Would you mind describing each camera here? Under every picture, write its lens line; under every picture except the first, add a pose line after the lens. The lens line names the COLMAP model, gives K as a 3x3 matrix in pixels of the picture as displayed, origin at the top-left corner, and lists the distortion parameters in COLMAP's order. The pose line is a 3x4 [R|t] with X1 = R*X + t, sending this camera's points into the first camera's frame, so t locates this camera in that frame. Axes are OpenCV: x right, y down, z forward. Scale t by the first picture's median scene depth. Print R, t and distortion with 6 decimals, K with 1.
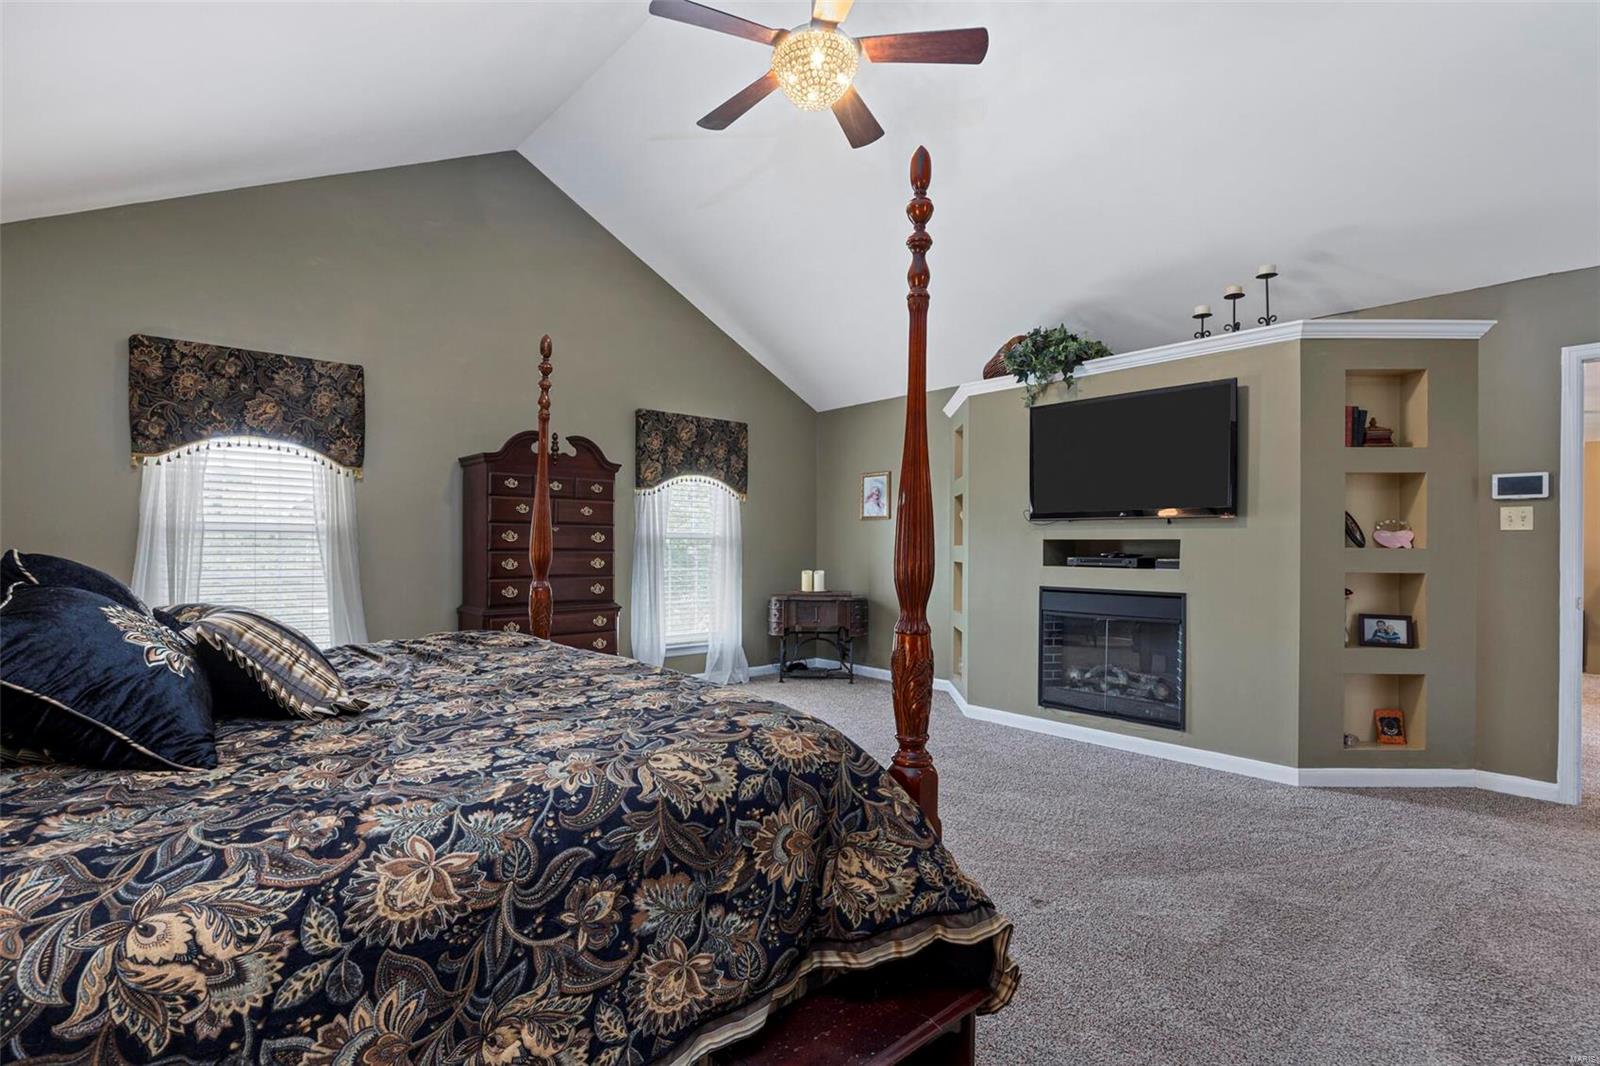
lens RADIAL K [[758.7, 0, 800.3], [0, 758.7, 537.5], [0, 0, 1]] dist [-0.001644, -0.000215]
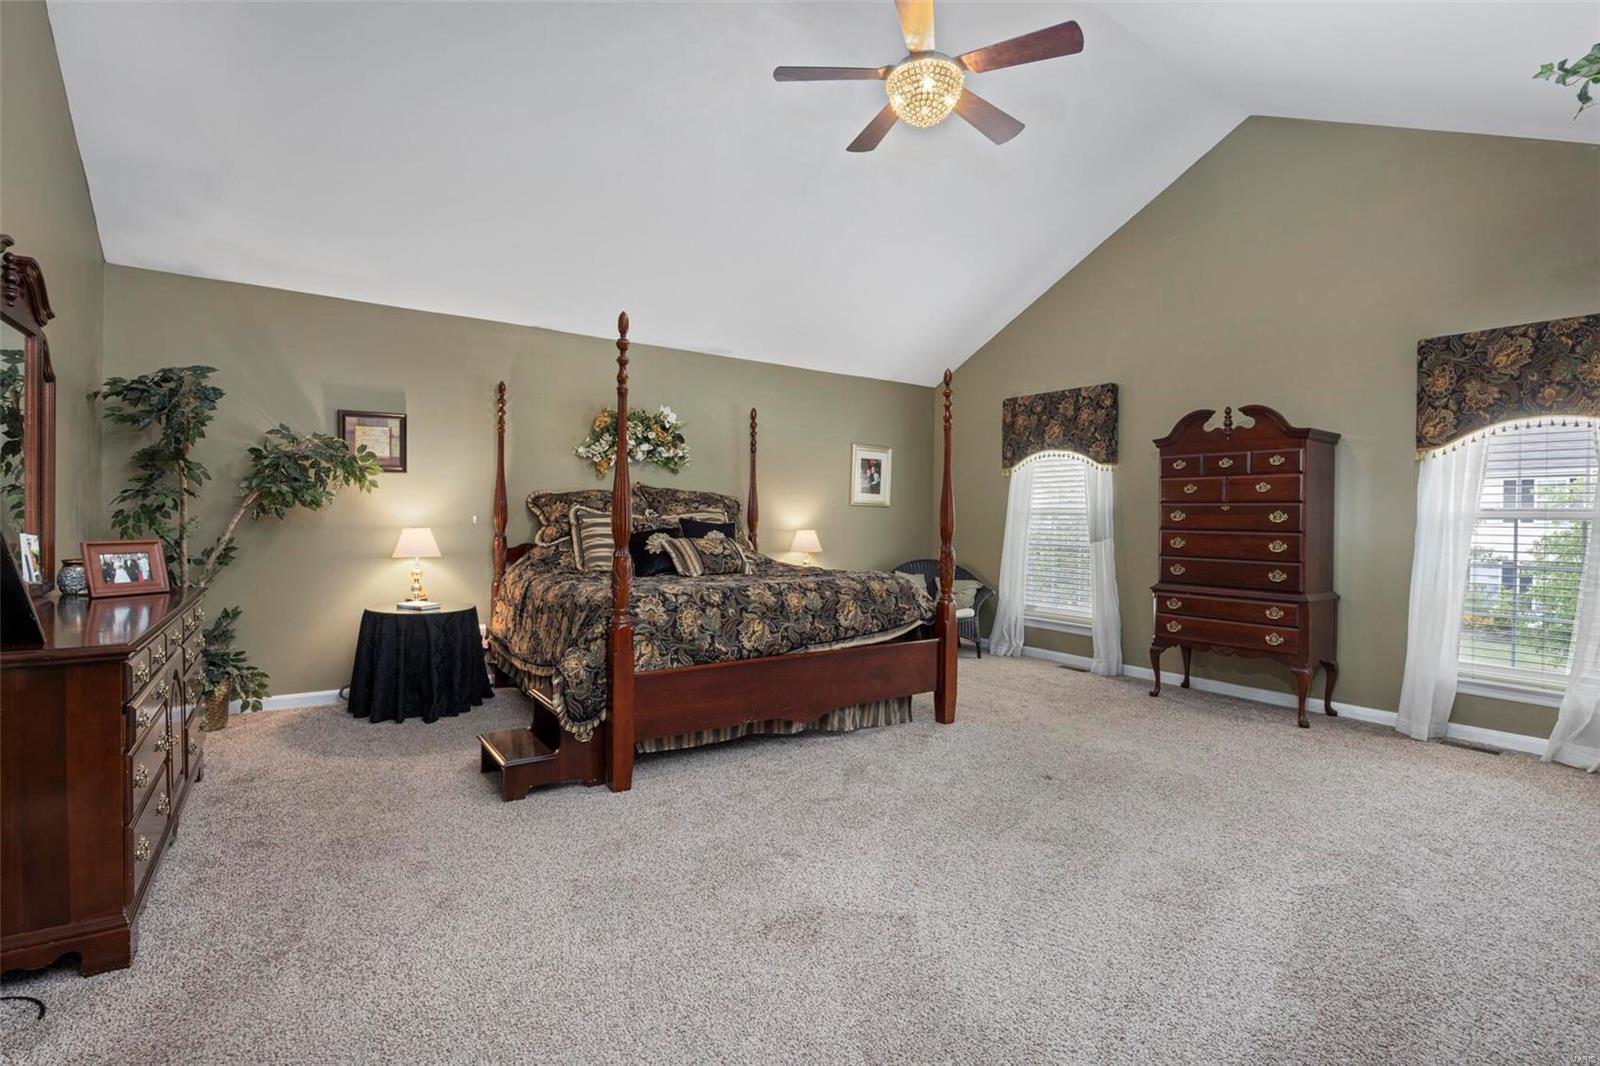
lens RADIAL K [[762.8, 0, 793.1], [0, 762.8, 529.8], [0, 0, 1]] dist [0.002590, 0.000572]
pose [[-0.140009, 0.005556, -0.990135, 0.775211], [-0.011707, 0.999905, 0.007266, 0.017329], [0.990081, 0.012609, -0.139931, 0.662188]]
